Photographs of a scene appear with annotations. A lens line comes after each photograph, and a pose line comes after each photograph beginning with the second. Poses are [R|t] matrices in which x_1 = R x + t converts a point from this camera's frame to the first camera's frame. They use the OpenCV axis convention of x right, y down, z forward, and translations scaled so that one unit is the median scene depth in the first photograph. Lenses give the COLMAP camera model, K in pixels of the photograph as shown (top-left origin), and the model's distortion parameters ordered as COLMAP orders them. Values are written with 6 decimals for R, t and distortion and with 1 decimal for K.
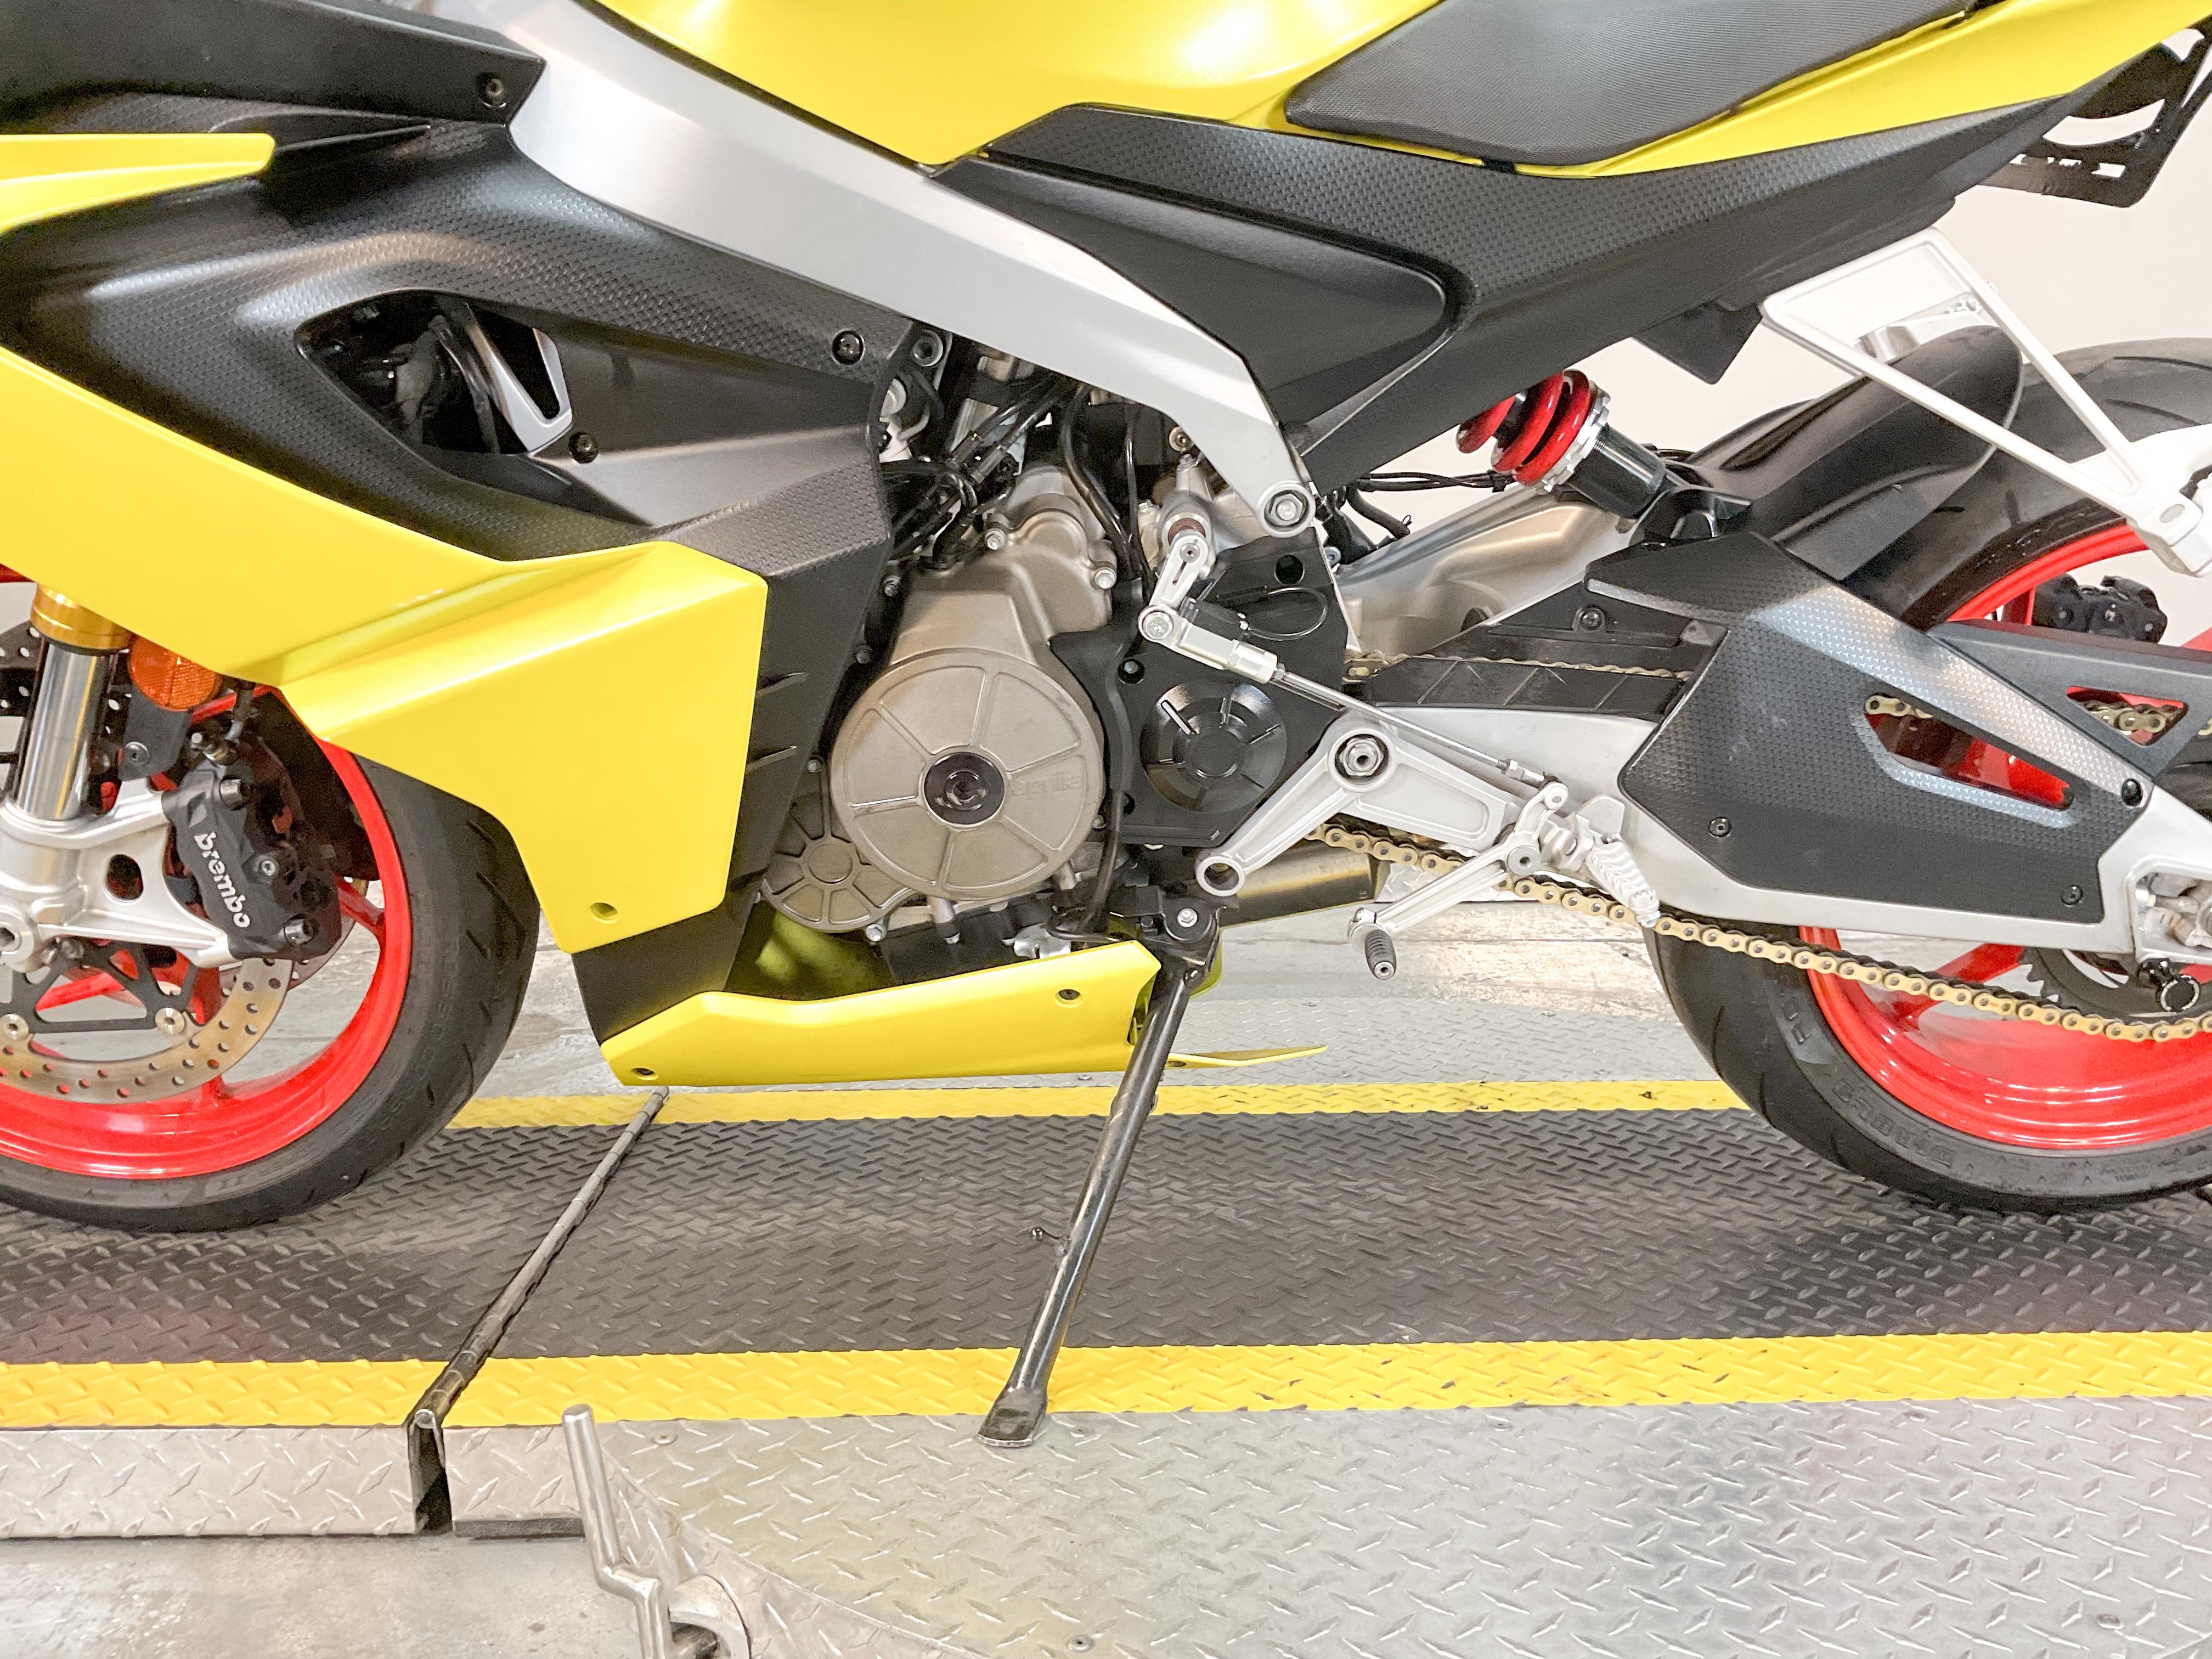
lens RADIAL K [[1868.8, 0, 1117.4], [0, 1868.8, 835.7], [0, 0, 1]] dist [0.005564, -0.042584]
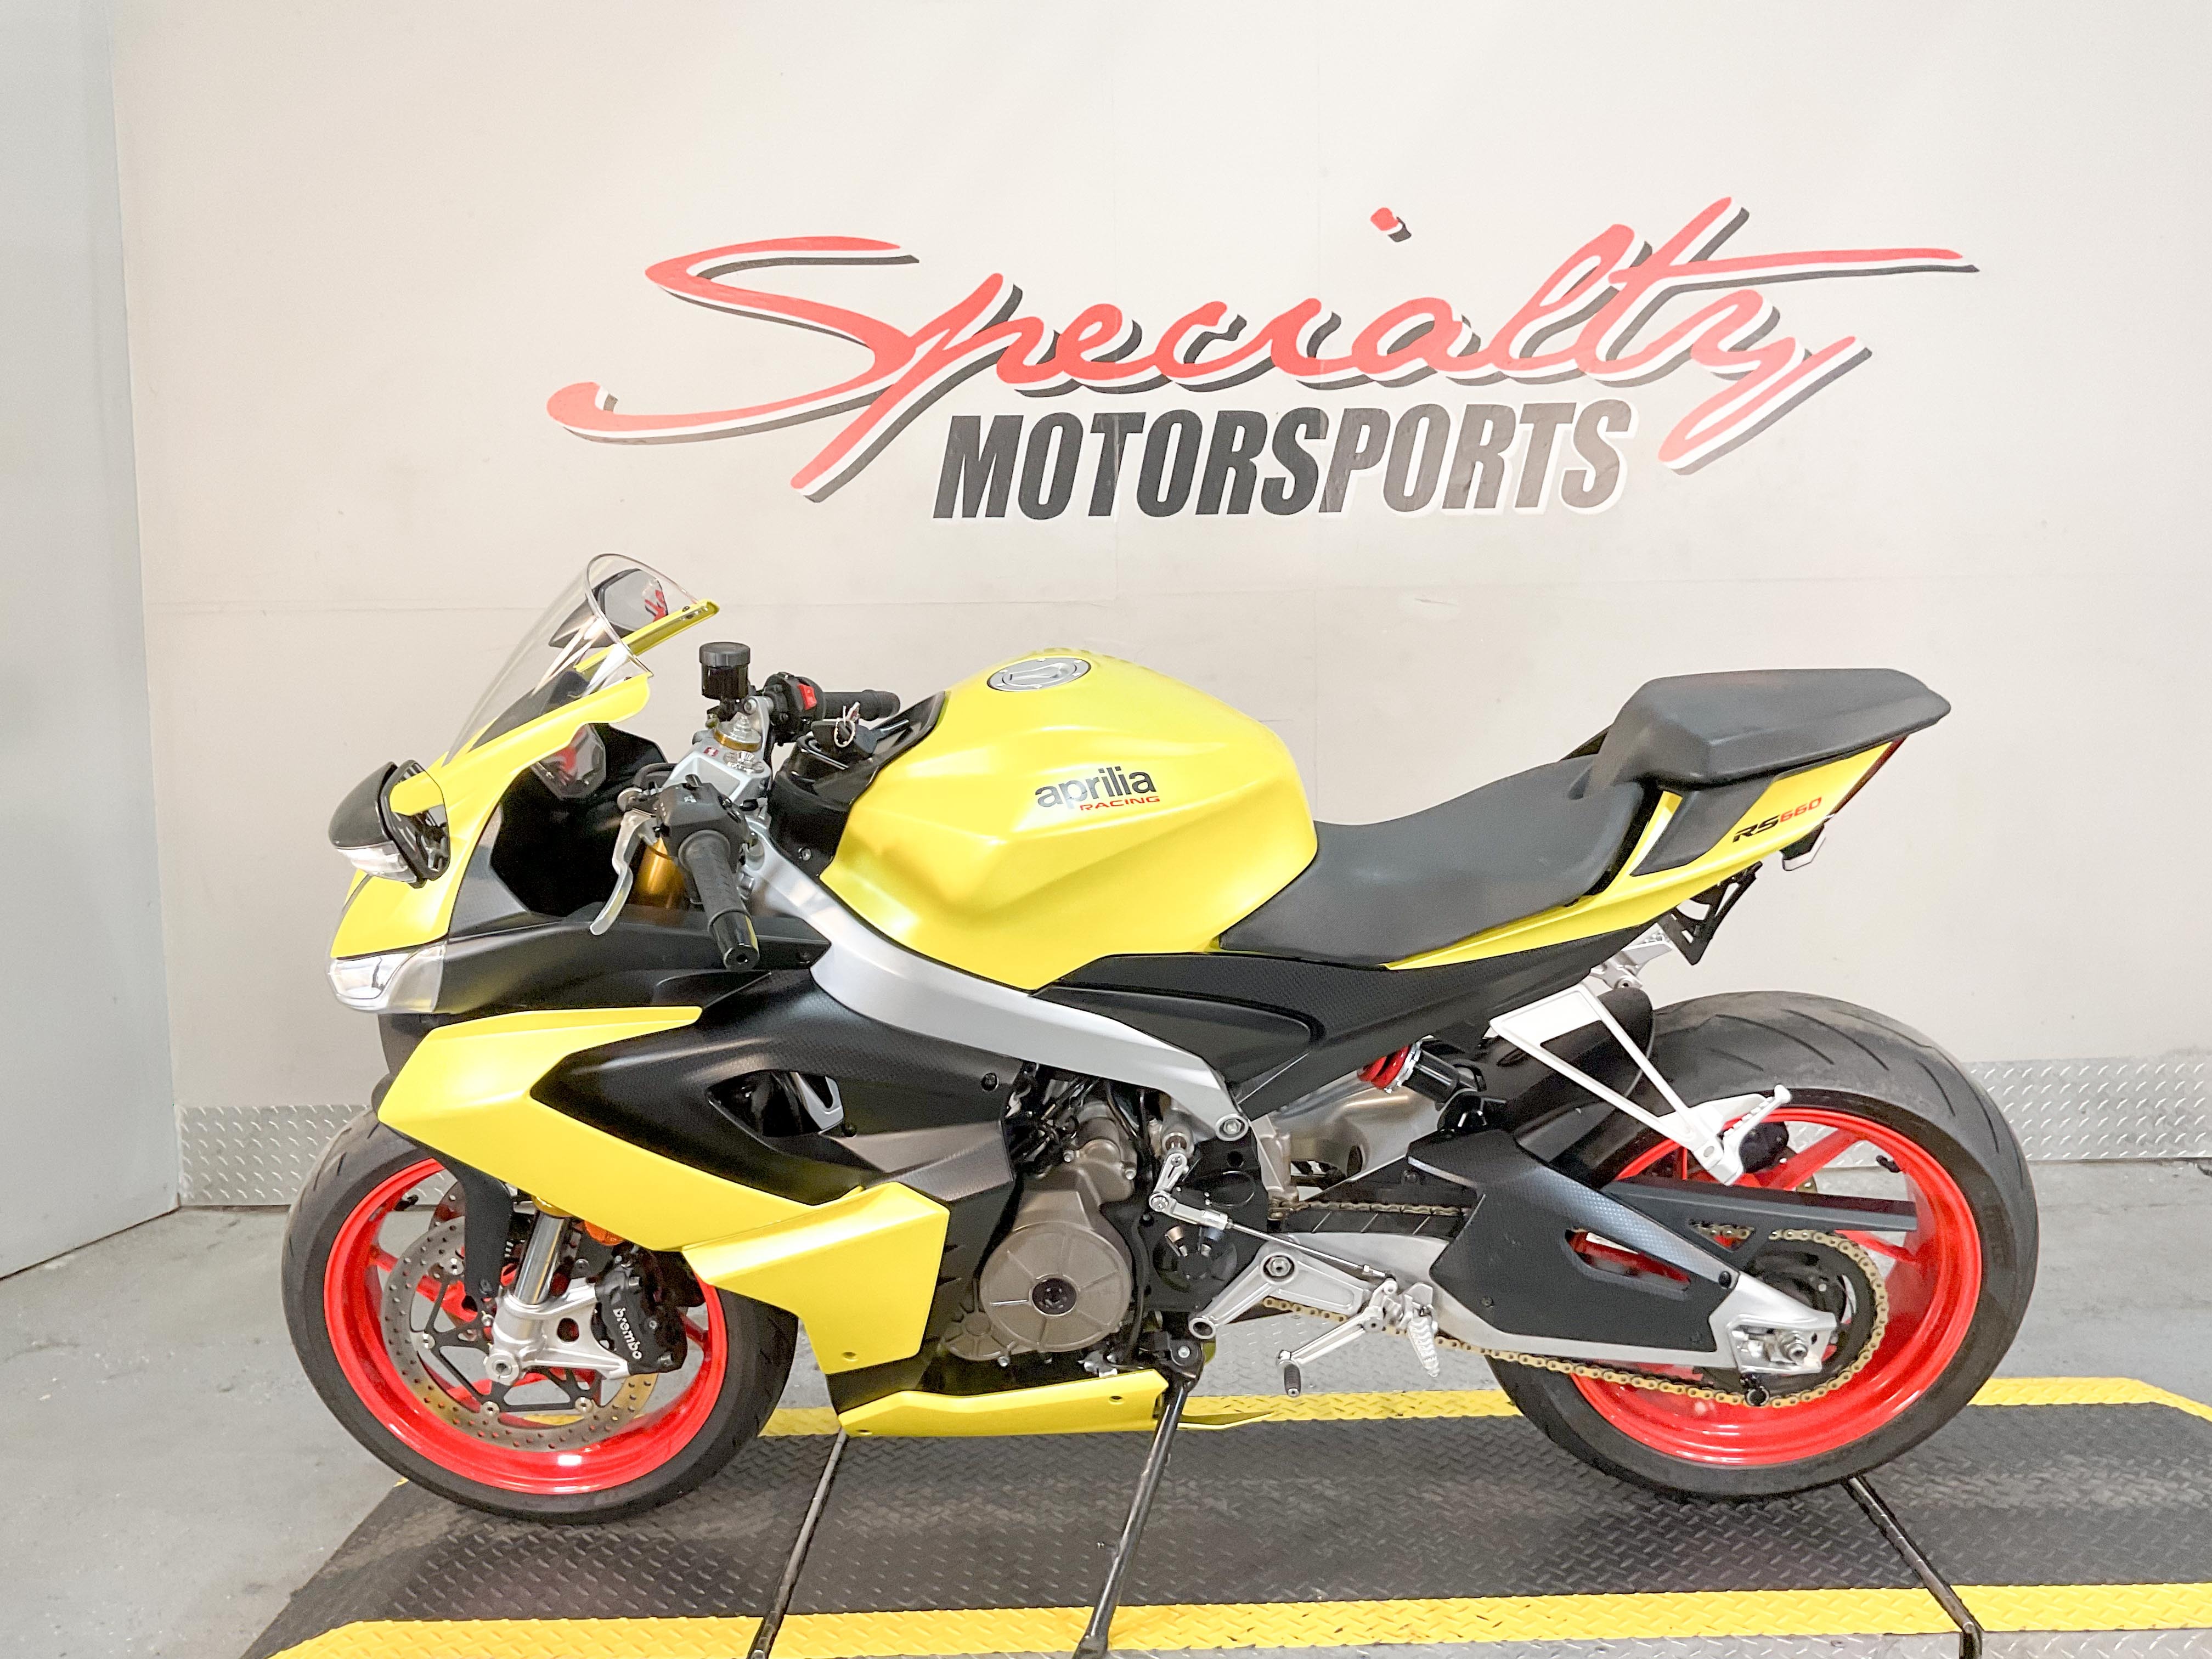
lens RADIAL K [[1868.8, 0, 1113.6], [0, 1868.8, 833.6], [0, 0, 1]] dist [0.005564, -0.042584]
pose [[0.998823, -0.024886, -0.041639, 0.055652], [0.022438, 0.998049, -0.058268, -0.332884], [0.043008, 0.057265, 0.997432, -0.747739]]
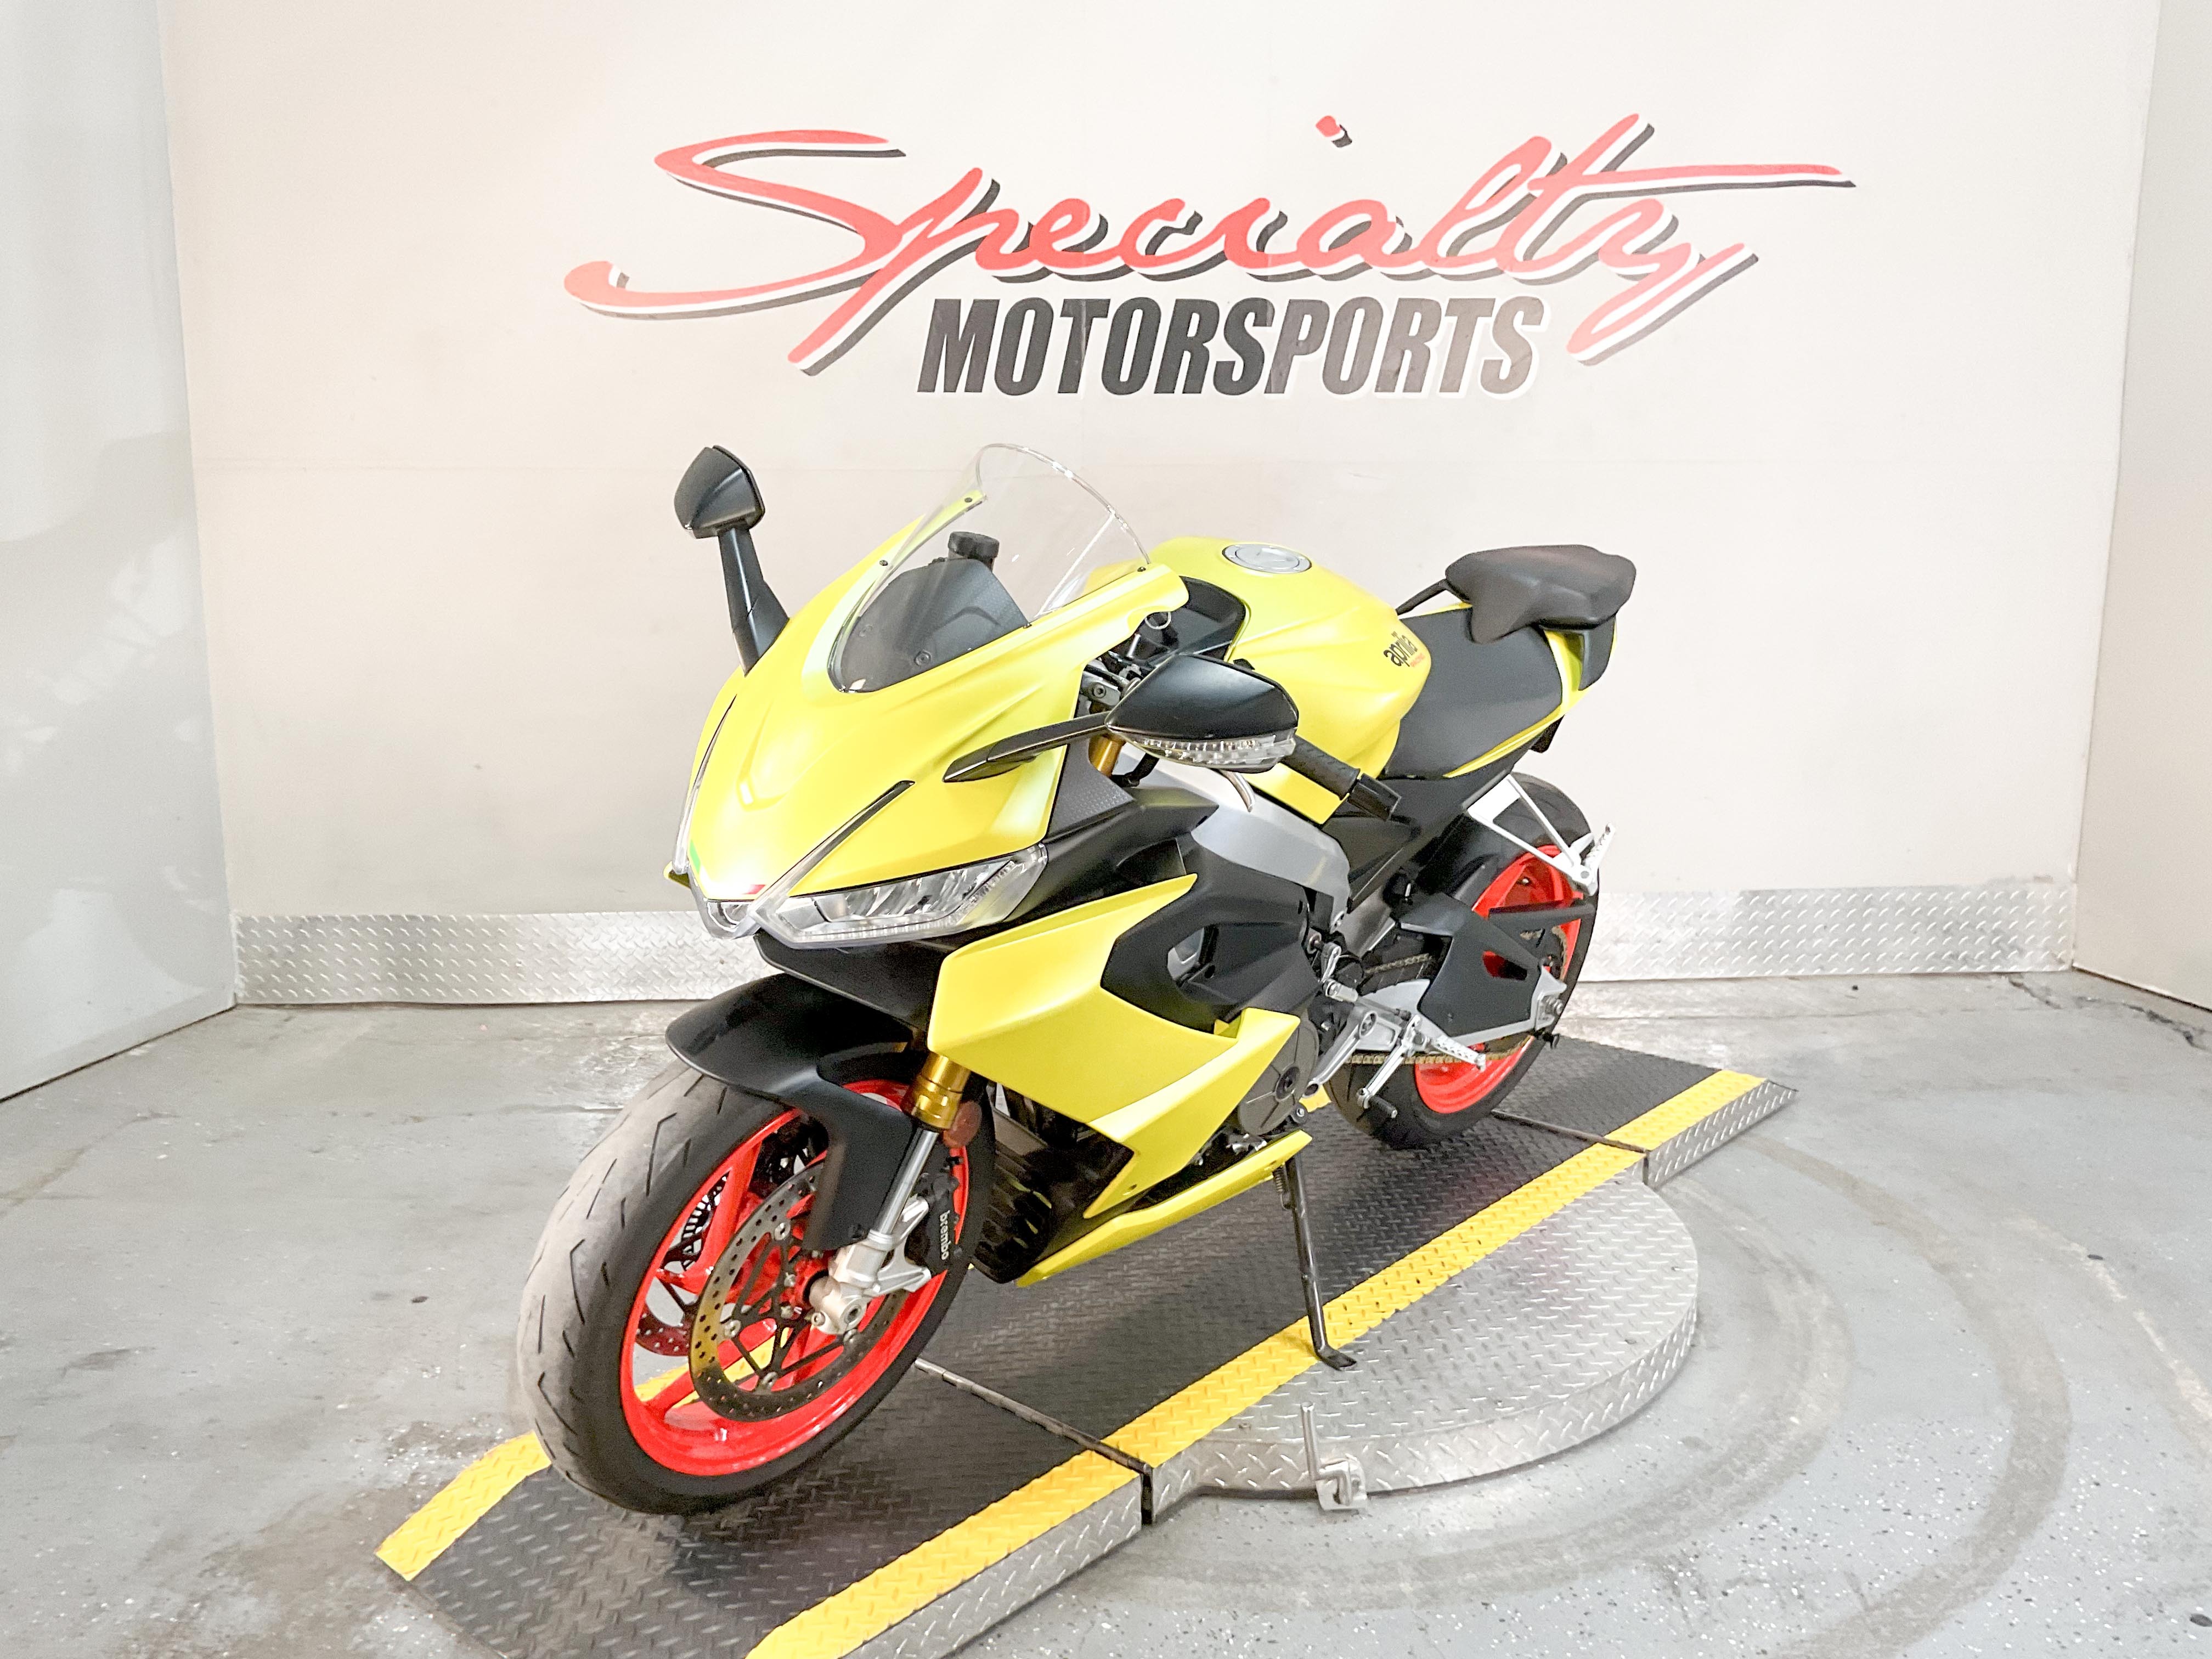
lens RADIAL K [[1868.8, 0, 1117.7], [0, 1868.8, 833.3], [0, 0, 1]] dist [0.005564, -0.042584]
pose [[0.999913, -0.012059, -0.005435, 0.017518], [0.012208, 0.999524, 0.028347, -0.325092], [0.005091, -0.028411, 0.999583, -1.154950]]
